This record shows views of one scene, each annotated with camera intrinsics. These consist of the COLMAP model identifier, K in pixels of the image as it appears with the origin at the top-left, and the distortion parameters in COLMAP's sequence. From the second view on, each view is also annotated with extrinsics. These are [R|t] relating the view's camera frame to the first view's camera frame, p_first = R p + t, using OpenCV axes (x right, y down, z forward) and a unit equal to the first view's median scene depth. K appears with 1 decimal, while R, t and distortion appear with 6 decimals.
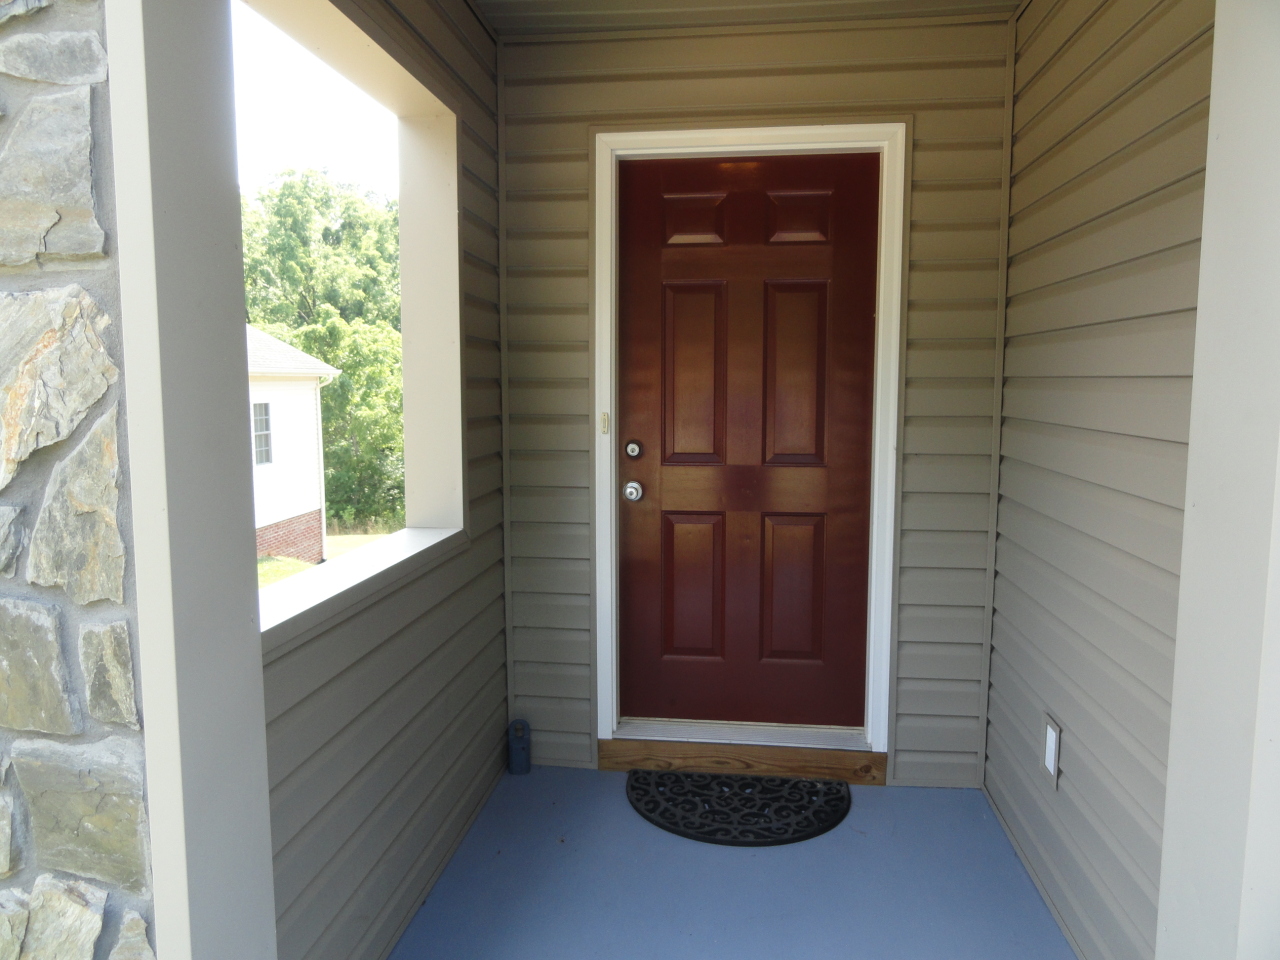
lens RADIAL K [[897.9, 0, 640.0], [0, 897.9, 480.0], [0, 0, 1]] dist [-0.007242, 0.001756]
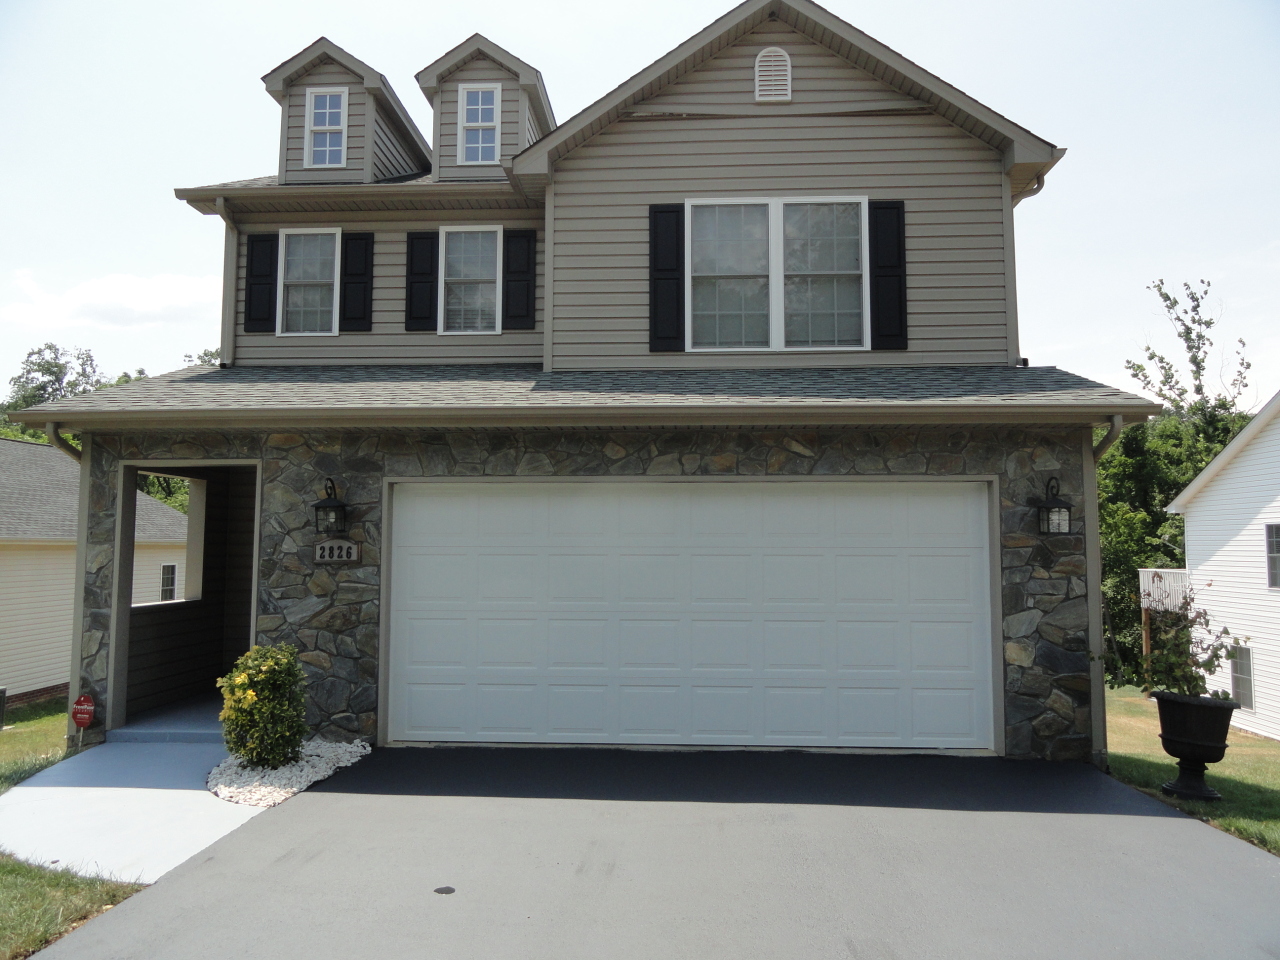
lens RADIAL K [[897.9, 0, 640.0], [0, 897.9, 480.0], [0, 0, 1]] dist [-0.007242, 0.001756]
pose [[0.997502, 0.007799, 0.070201, 3.158326], [0.005071, 0.983414, -0.181302, 0.608967], [-0.070450, 0.181205, 0.980919, -6.523756]]
